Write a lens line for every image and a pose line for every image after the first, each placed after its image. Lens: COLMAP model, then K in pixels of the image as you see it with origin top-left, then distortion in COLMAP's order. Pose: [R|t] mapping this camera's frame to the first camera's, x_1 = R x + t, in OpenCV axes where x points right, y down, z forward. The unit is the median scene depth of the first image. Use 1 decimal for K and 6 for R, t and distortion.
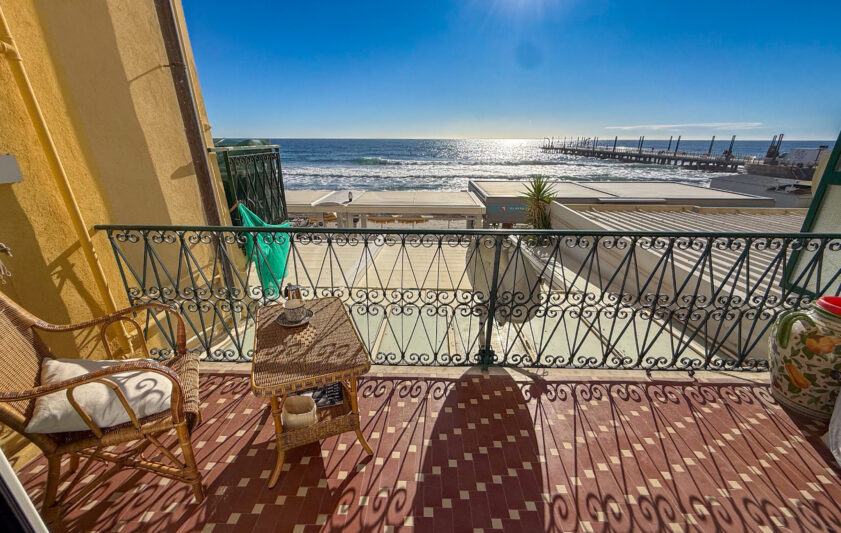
lens RADIAL K [[342.7, 0, 420.6], [0, 342.7, 269.2], [0, 0, 1]] dist [0.002157, 0.000265]
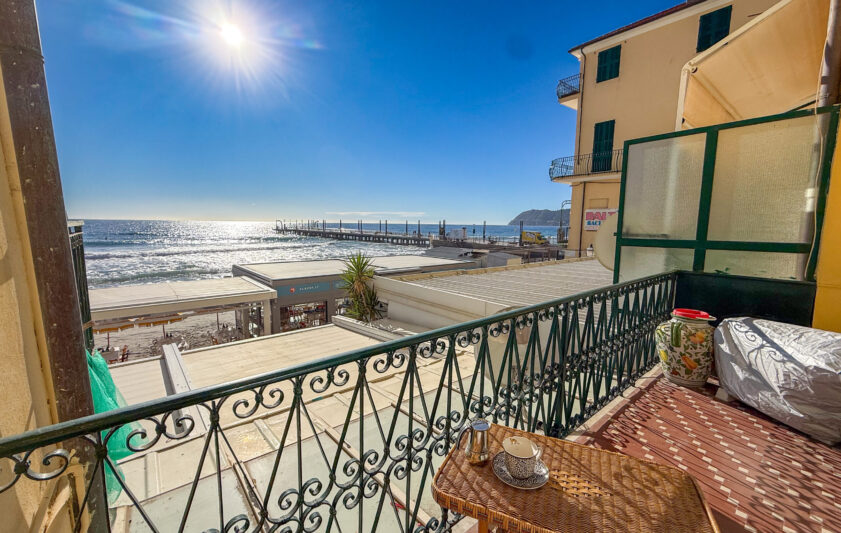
lens RADIAL K [[347.5, 0, 420.5], [0, 347.5, 266.5], [0, 0, 1]] dist [0.000288, -0.000017]
pose [[0.748085, -0.074241, 0.659437, -0.593744], [0.225499, 0.963030, -0.147392, -0.110427], [-0.624115, 0.258964, 0.737169, 0.348942]]
